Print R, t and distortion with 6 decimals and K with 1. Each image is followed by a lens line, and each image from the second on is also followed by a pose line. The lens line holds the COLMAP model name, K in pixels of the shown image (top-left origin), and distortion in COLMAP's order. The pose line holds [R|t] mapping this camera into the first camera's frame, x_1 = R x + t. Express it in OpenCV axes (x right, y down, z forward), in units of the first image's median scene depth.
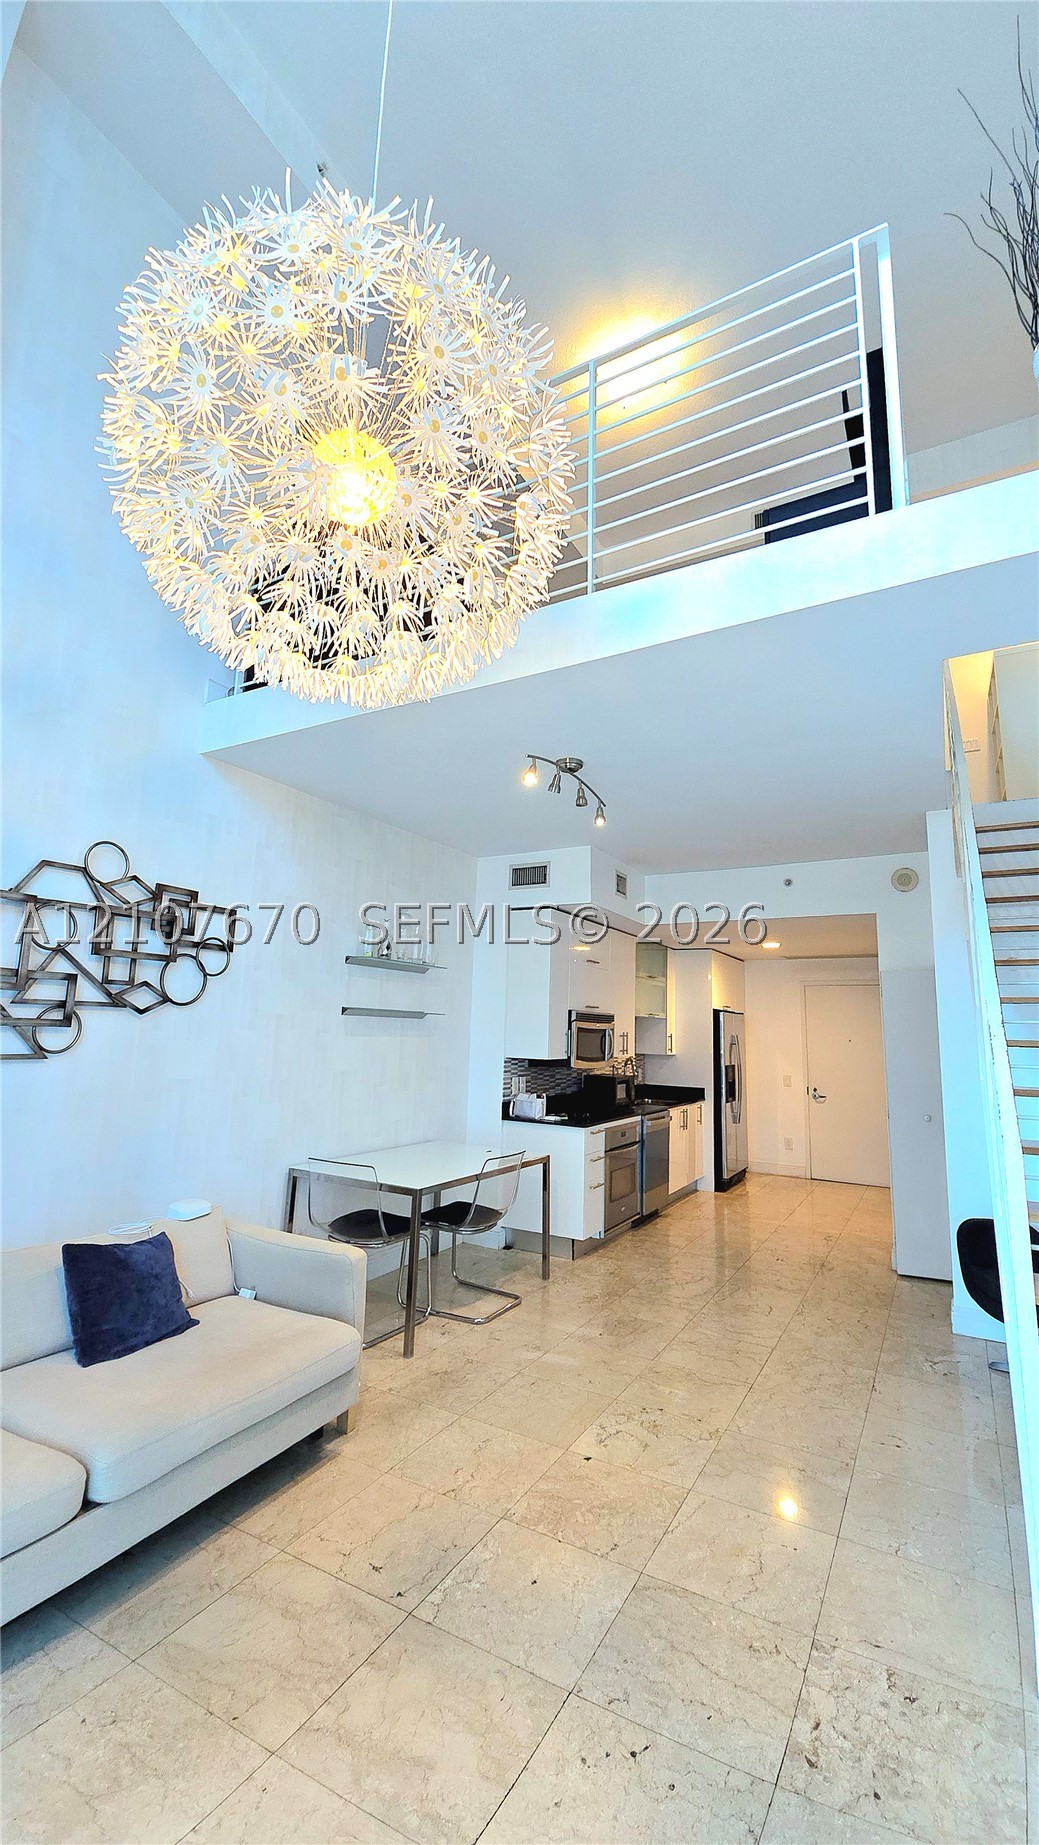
lens RADIAL K [[751.6, 0, 536.5], [0, 751.6, 901.1], [0, 0, 1]] dist [0.010334, -0.007691]
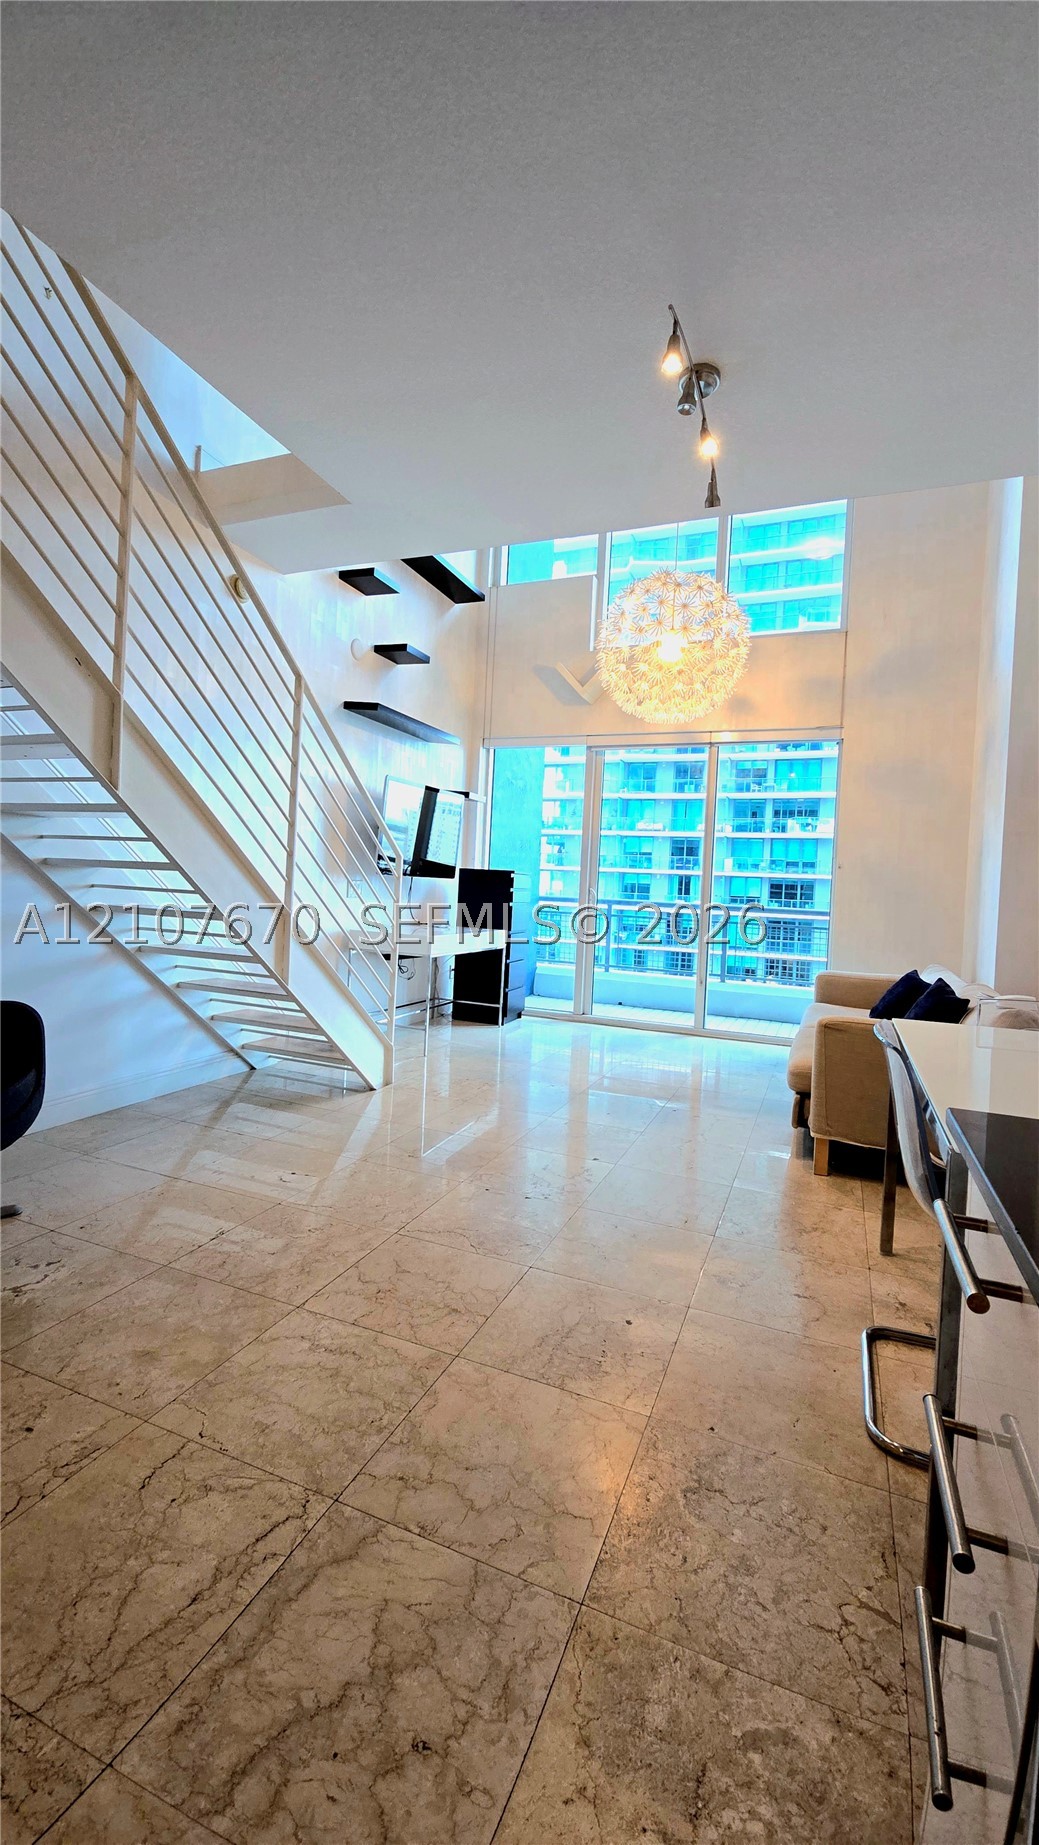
lens RADIAL K [[751.6, 0, 532.3], [0, 751.6, 905.6], [0, 0, 1]] dist [0.010334, -0.007691]
pose [[-0.990995, -0.073485, -0.111934, 0.257143], [-0.055394, 0.986056, -0.156924, 0.432088], [0.121904, -0.149311, -0.981247, 1.738822]]
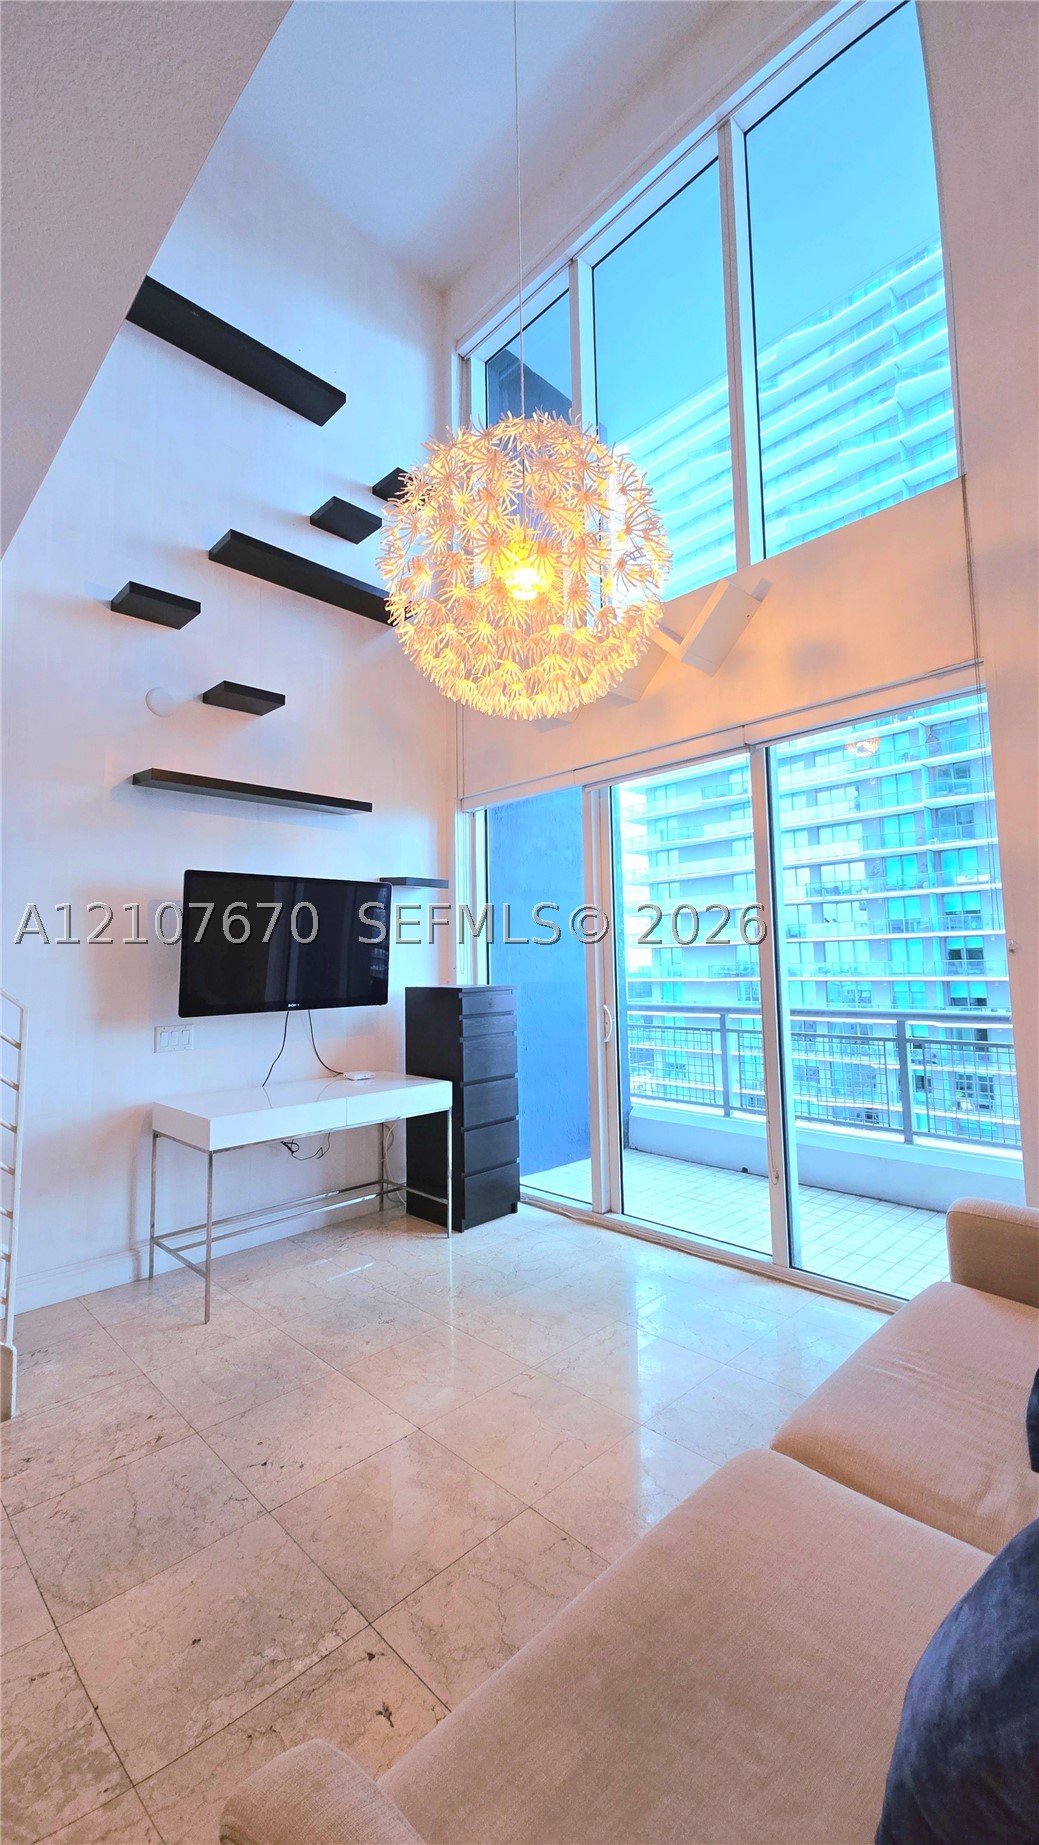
lens RADIAL K [[751.6, 0, 526.4], [0, 751.6, 903.0], [0, 0, 1]] dist [0.010334, -0.007691]
pose [[-0.954510, 0.018667, 0.297594, -0.331717], [-0.057022, 0.968192, -0.243626, 0.227065], [-0.292676, -0.249512, -0.923084, 1.080877]]
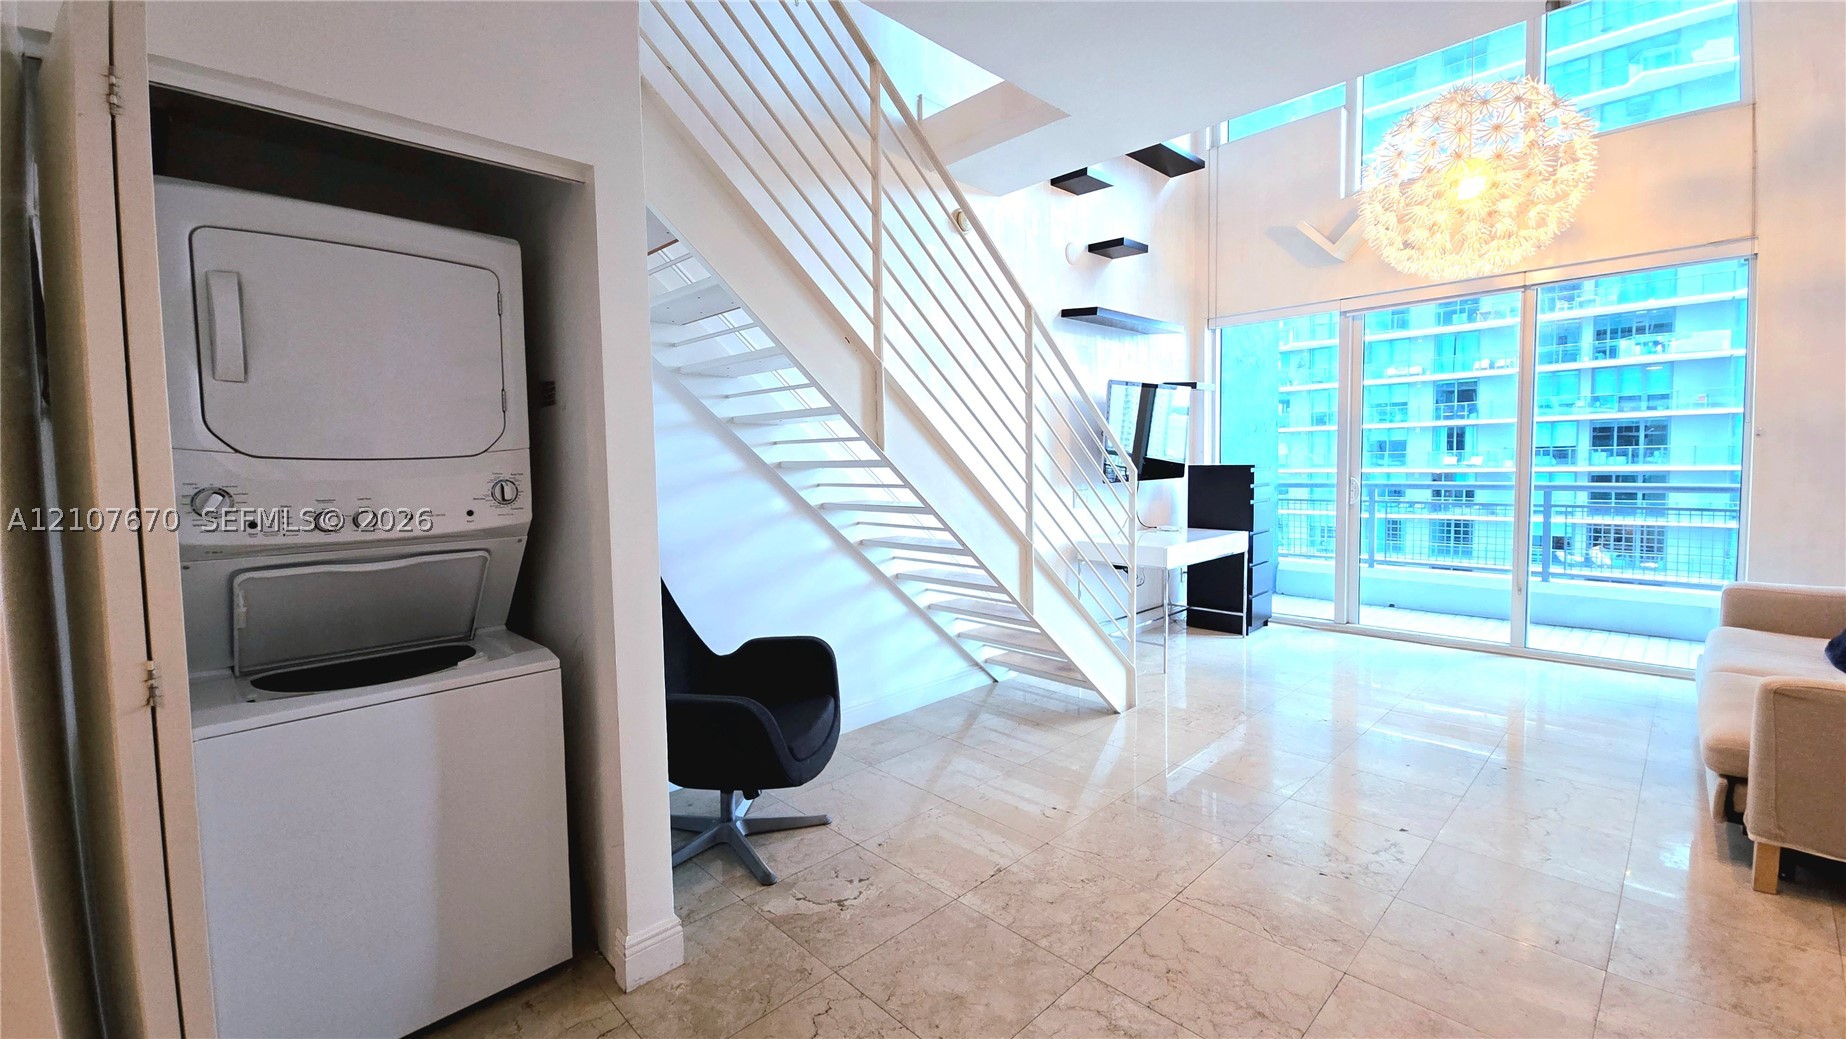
lens RADIAL K [[752.0, 0, 900.4], [0, 752.0, 511.9], [0, 0, 1]] dist [0.010334, -0.007691]
pose [[-0.949119, -0.030182, 0.313468, 0.313184], [-0.061517, 0.993990, -0.090555, 0.364802], [-0.308851, -0.105231, -0.945271, 1.731526]]
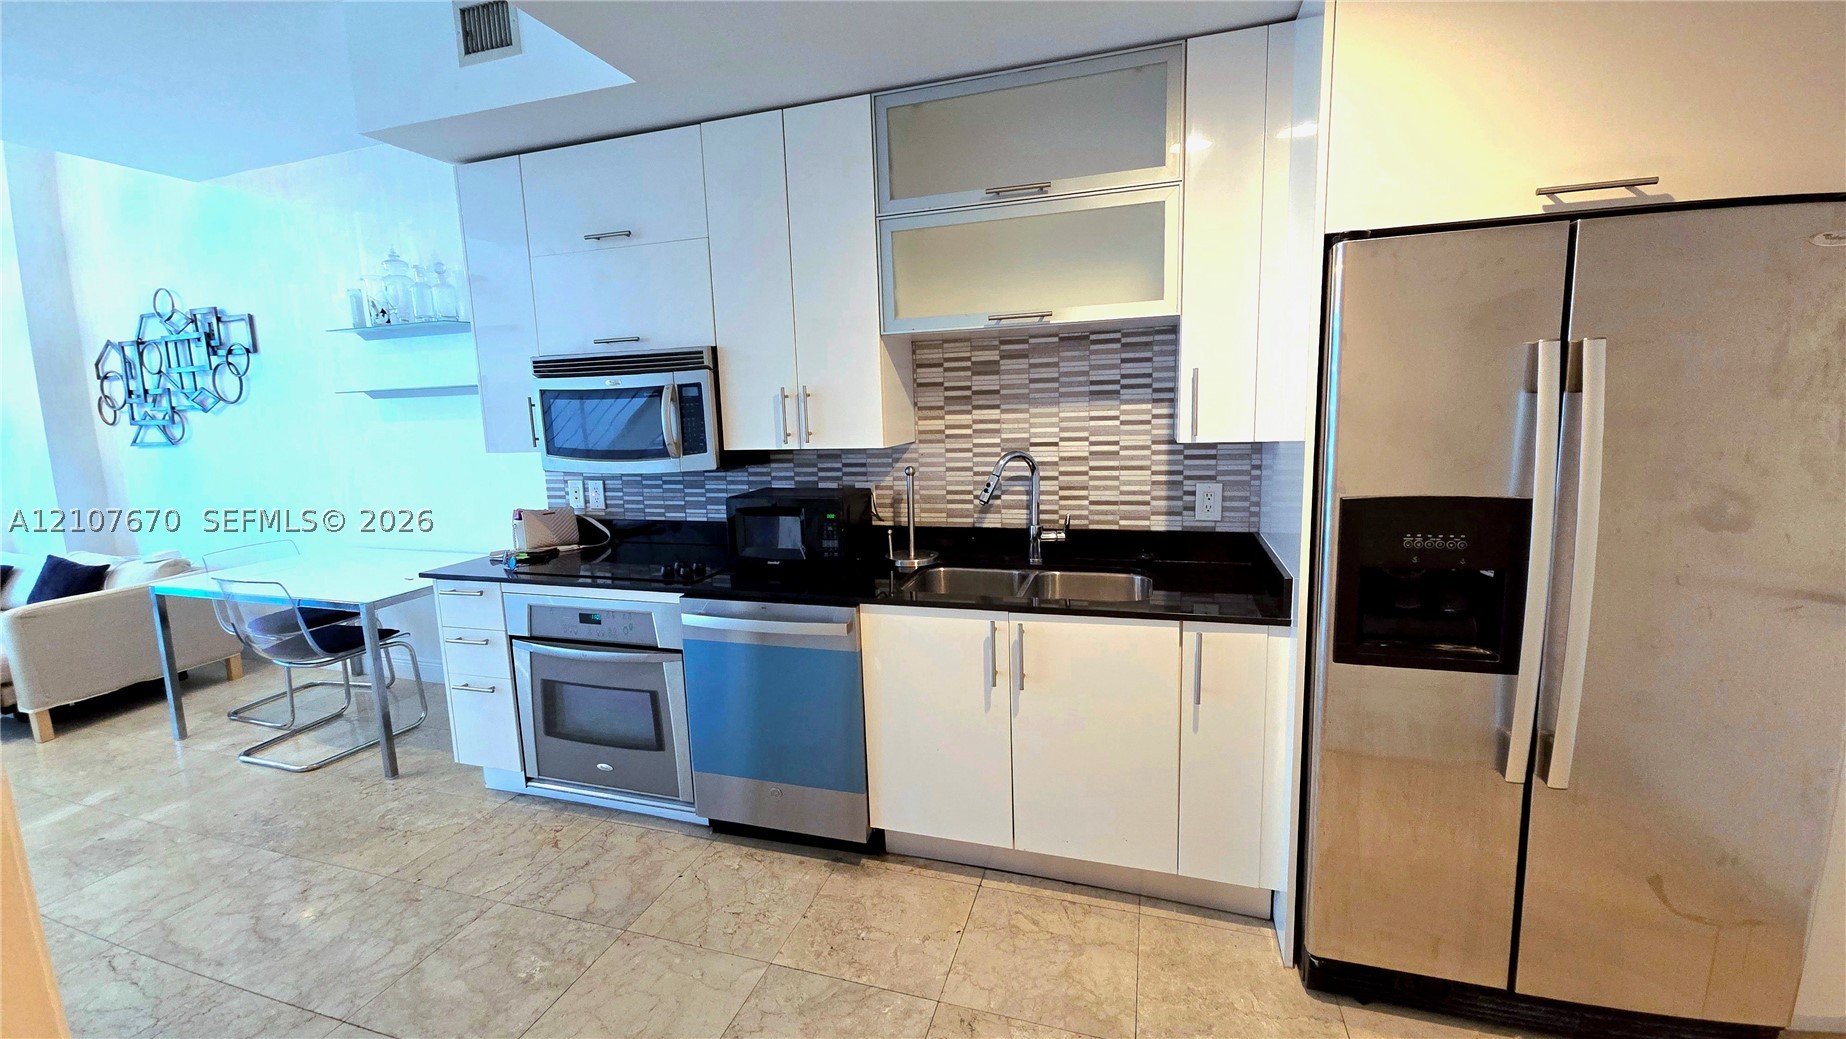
lens RADIAL K [[752.0, 0, 909.2], [0, 752.0, 508.3], [0, 0, 1]] dist [0.010334, -0.007691]
pose [[0.172802, 0.107100, -0.979117, 0.995732], [0.208127, 0.967654, 0.142578, 0.374849], [0.962716, -0.228419, 0.144922, 1.929883]]
